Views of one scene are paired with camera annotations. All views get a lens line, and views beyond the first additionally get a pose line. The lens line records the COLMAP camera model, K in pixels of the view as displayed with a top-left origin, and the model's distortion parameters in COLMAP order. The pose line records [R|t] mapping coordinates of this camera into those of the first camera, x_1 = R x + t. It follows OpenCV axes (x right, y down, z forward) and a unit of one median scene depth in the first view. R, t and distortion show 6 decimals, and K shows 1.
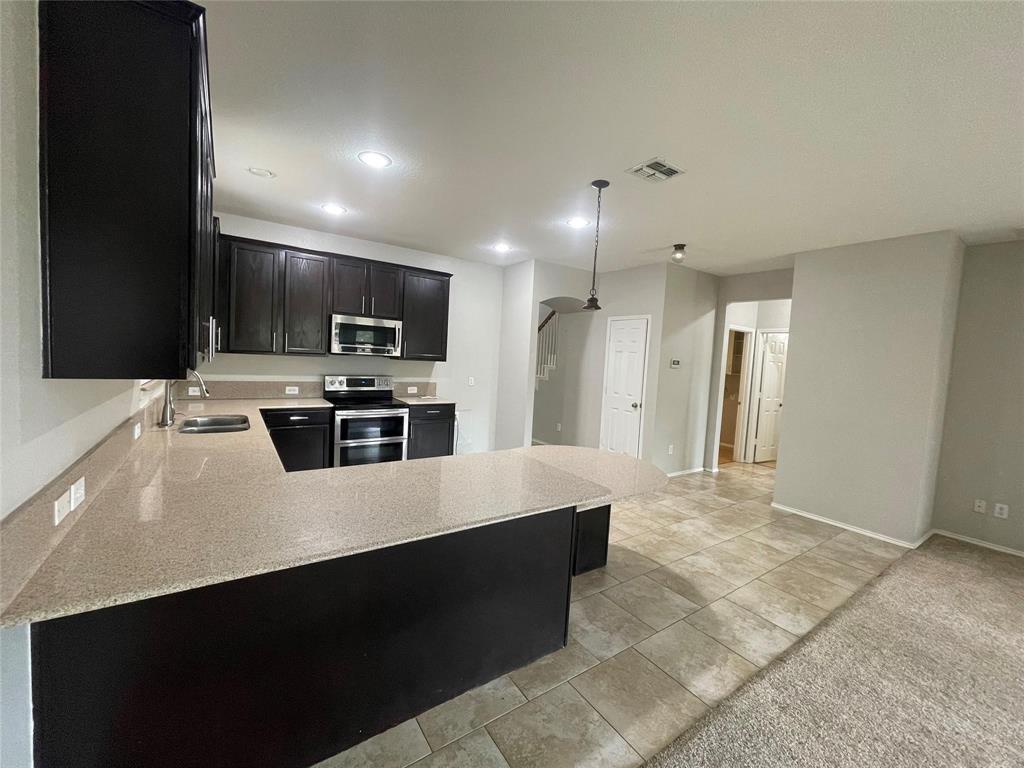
lens RADIAL K [[413.9, 0, 511.3], [0, 413.9, 379.1], [0, 0, 1]] dist [-0.003335, 0.000048]
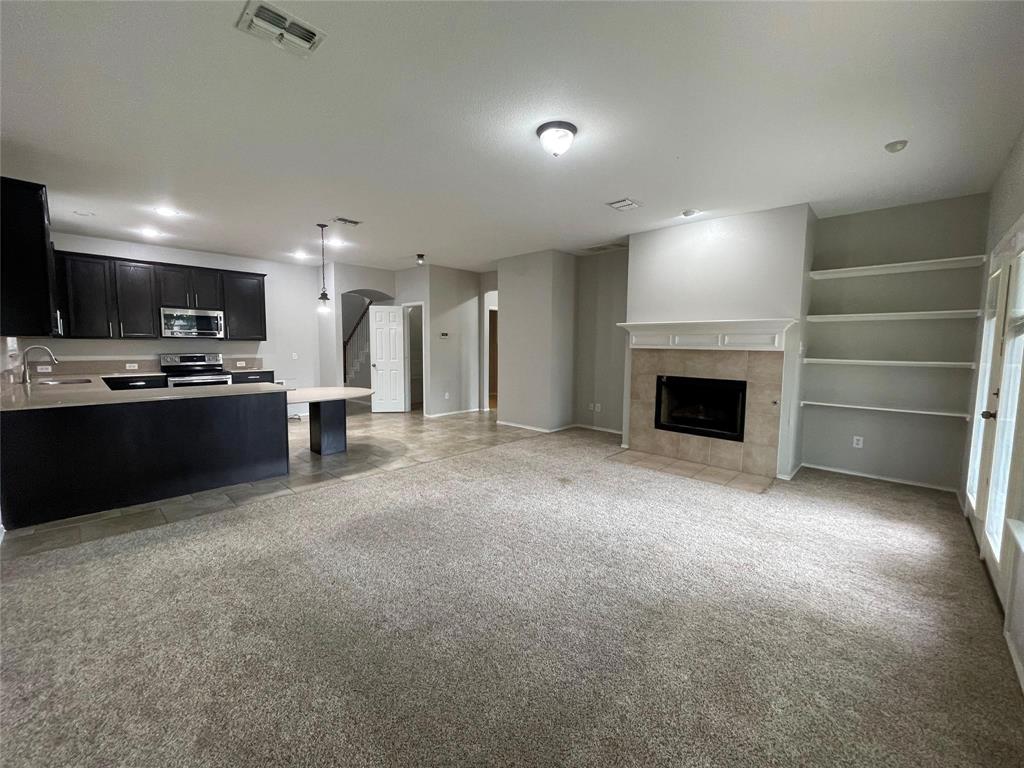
lens RADIAL K [[415.8, 0, 511.6], [0, 415.8, 380.8], [0, 0, 1]] dist [-0.003474, -0.000376]
pose [[0.976235, -0.065239, 0.206662, 0.402927], [0.058063, 0.997487, 0.040611, 0.095776], [-0.208792, -0.027646, 0.977569, -0.585346]]
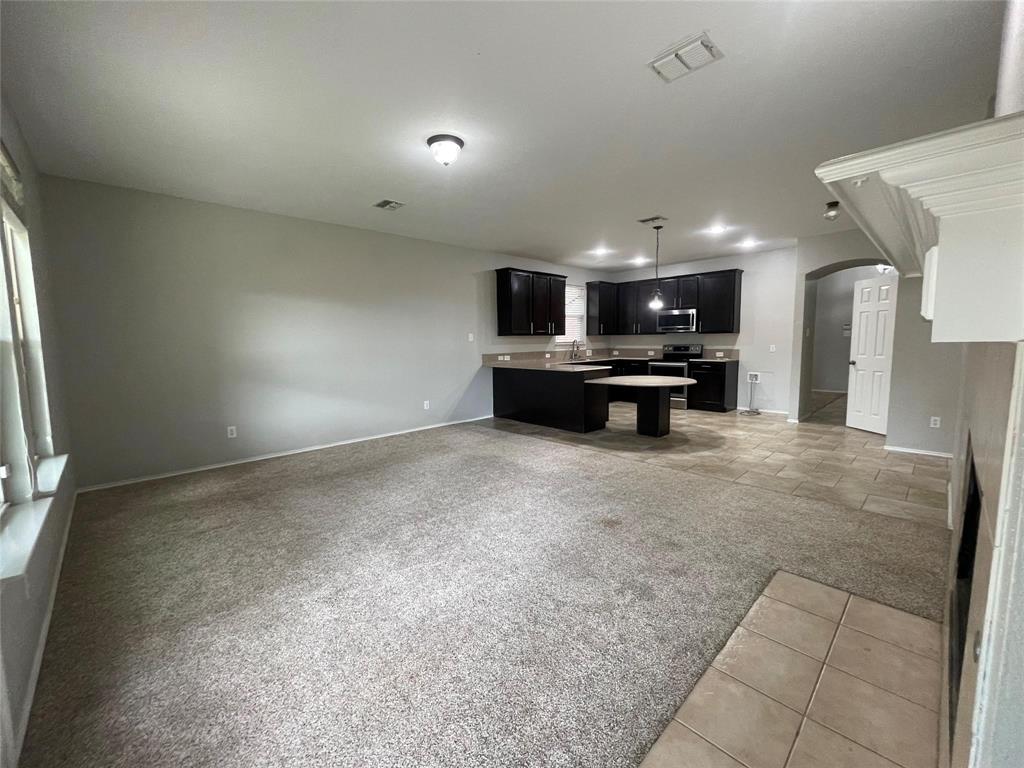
lens RADIAL K [[419.4, 0, 510.8], [0, 419.4, 380.1], [0, 0, 1]] dist [-0.002209, 0.000272]
pose [[0.159768, 0.038563, -0.986401, 1.378196], [-0.035660, 0.998810, 0.033272, 0.118068], [0.986510, 0.029860, 0.160953, 0.052352]]
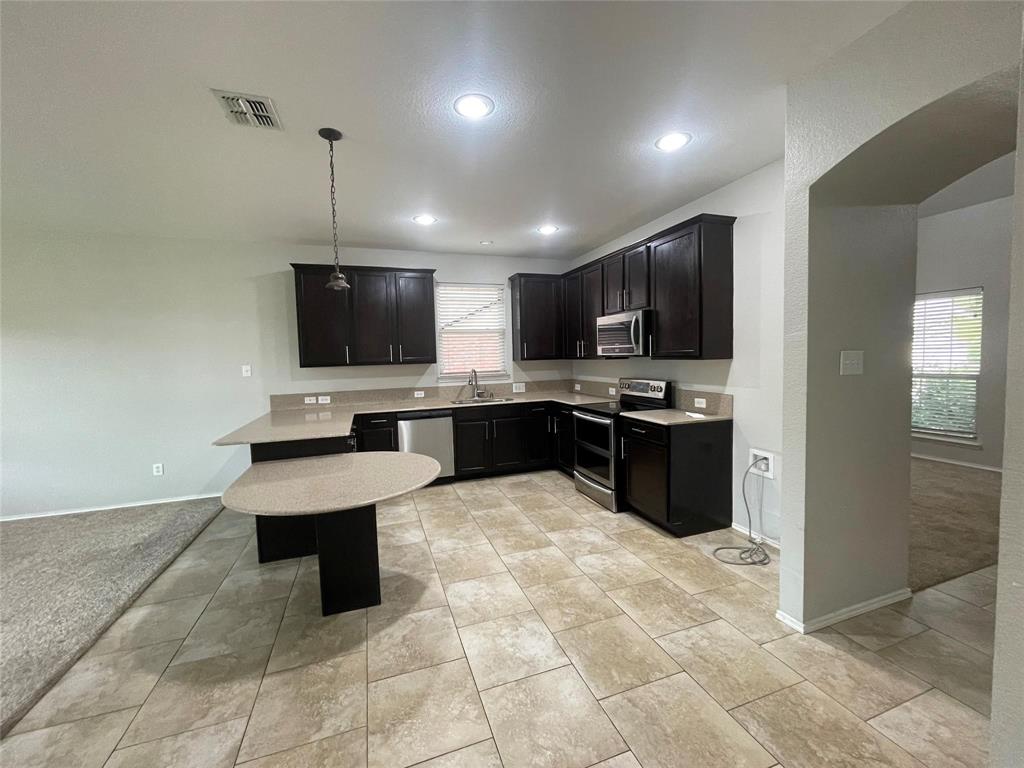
lens RADIAL K [[413.9, 0, 511.3], [0, 413.9, 379.1], [0, 0, 1]] dist [-0.003335, 0.000048]
pose [[-0.262199, 0.006961, -0.964989, 0.632496], [-0.044188, 0.998838, 0.019212, -0.015079], [0.964002, 0.047678, -0.261587, 1.097712]]
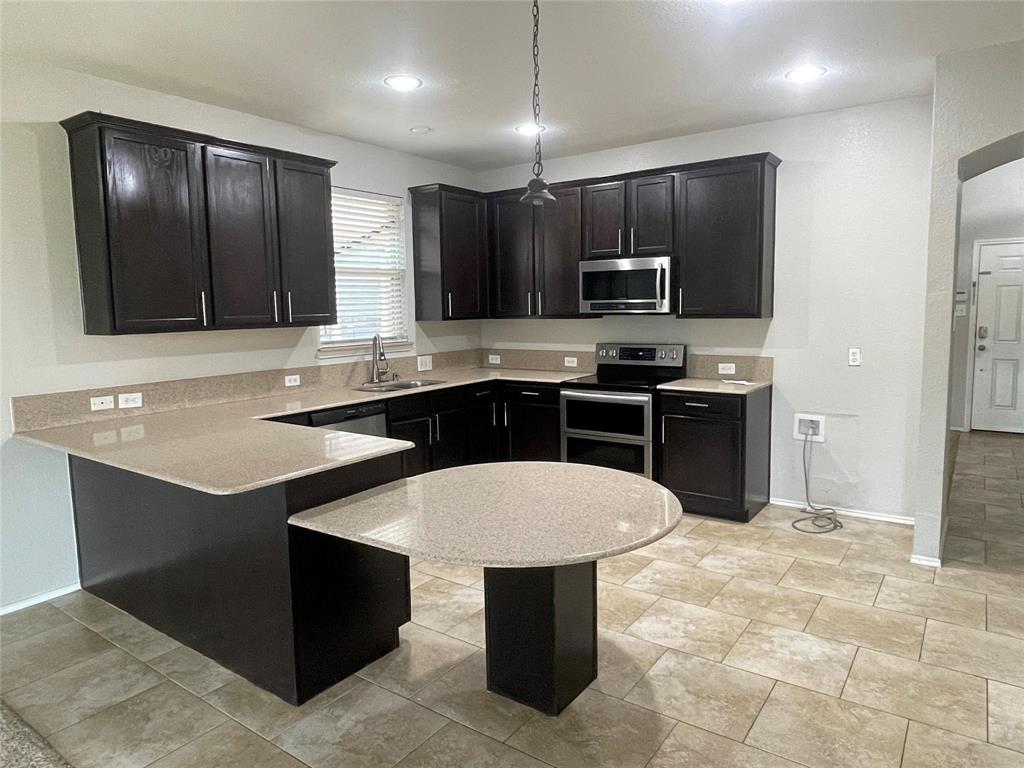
lens RADIAL K [[653.1, 0, 516.1], [0, 653.1, 376.7], [0, 0, 1]] dist [0.032285, -0.050667]
pose [[0.342421, 0.041174, -0.938644, 0.674088], [-0.018954, 0.999139, 0.036913, 0.011540], [0.939356, 0.005152, 0.342906, 0.494980]]
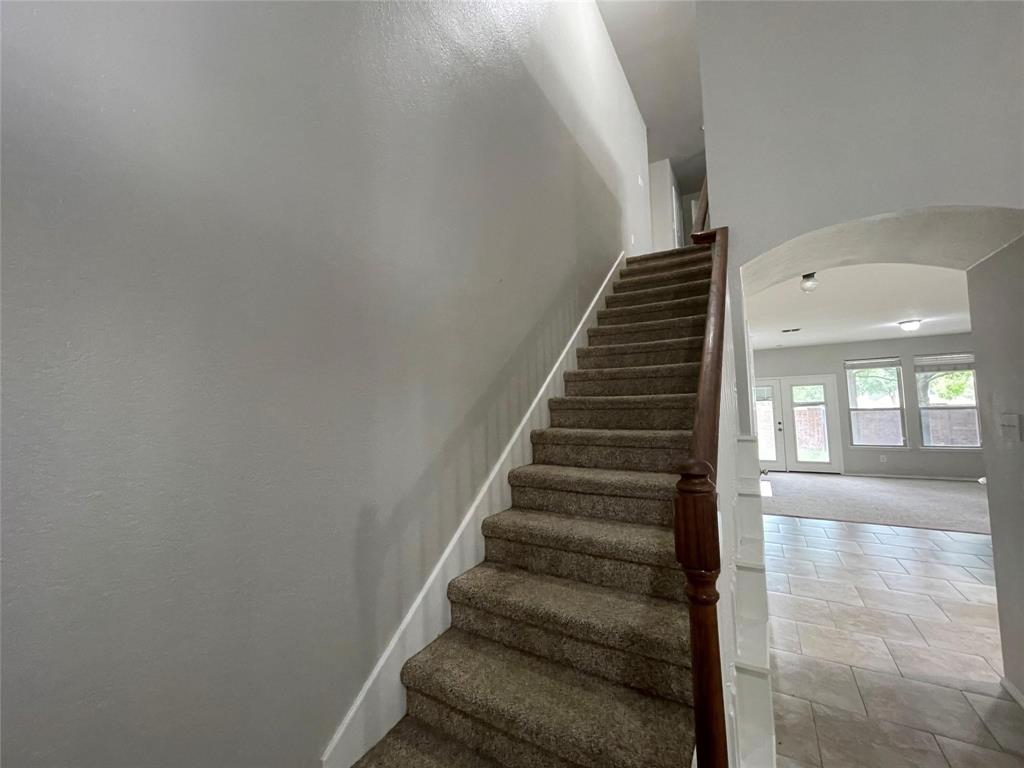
lens RADIAL K [[416.2, 0, 510.7], [0, 416.2, 378.9], [0, 0, 1]] dist [-0.000750, 0.000549]
pose [[-0.421965, 0.019587, 0.906401, -0.148767], [0.053788, 0.998546, 0.003462, -0.133473], [-0.905015, 0.050214, -0.422405, 2.069551]]
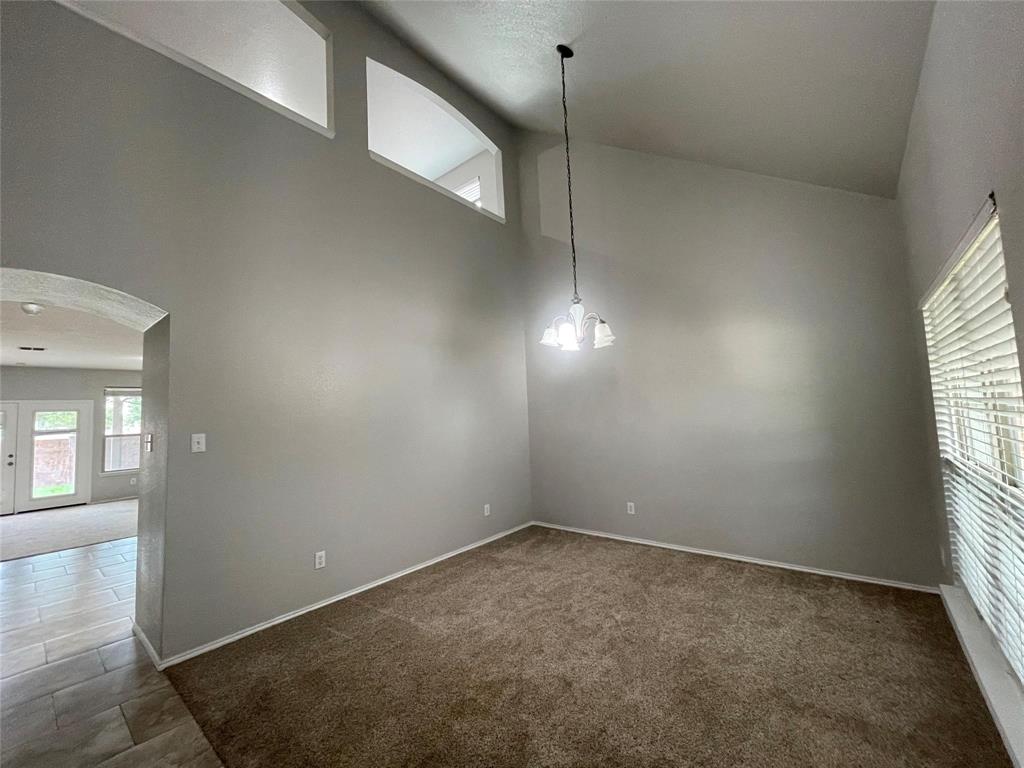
lens RADIAL K [[413.9, 0, 511.3], [0, 413.9, 379.1], [0, 0, 1]] dist [-0.003335, 0.000048]
pose [[-0.963024, -0.036428, -0.266941, -0.372097], [-0.027317, 0.998913, -0.037768, -0.145178], [0.268027, -0.029079, -0.962973, 2.206147]]
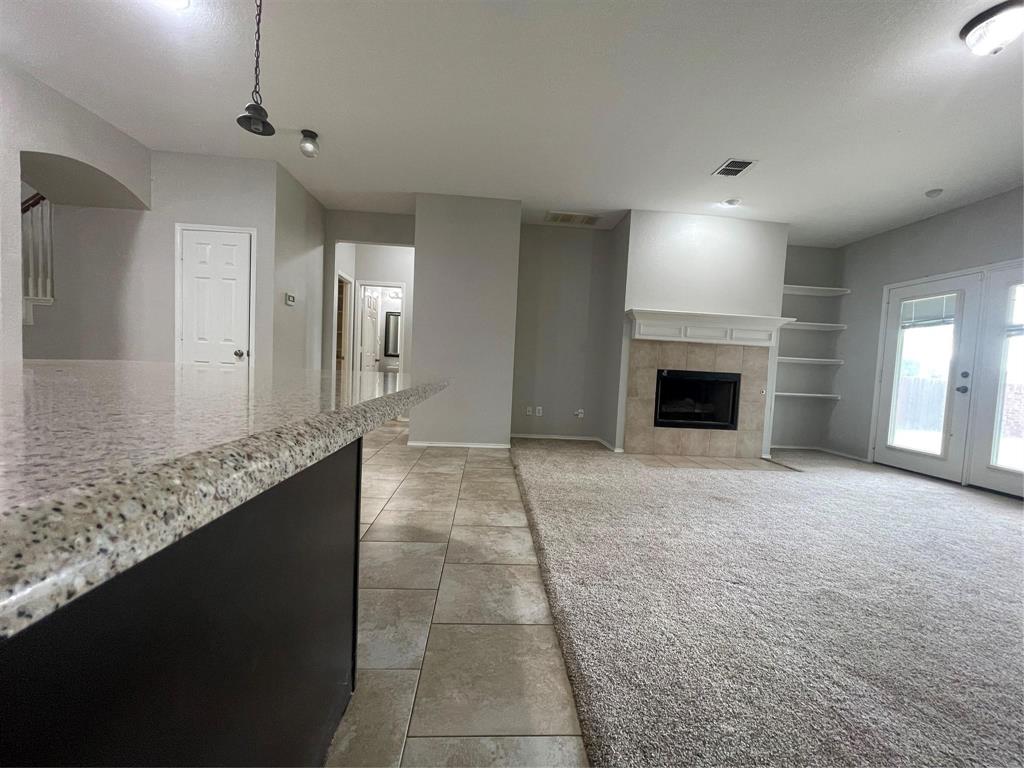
lens RADIAL K [[412.0, 0, 513.7], [0, 412.0, 389.2], [0, 0, 1]] dist [-0.001313, -0.000140]
pose [[0.510888, -0.080541, 0.855866, -0.099836], [0.031708, 0.996689, 0.074866, 0.112152], [-0.859062, -0.011111, 0.511751, 0.281375]]
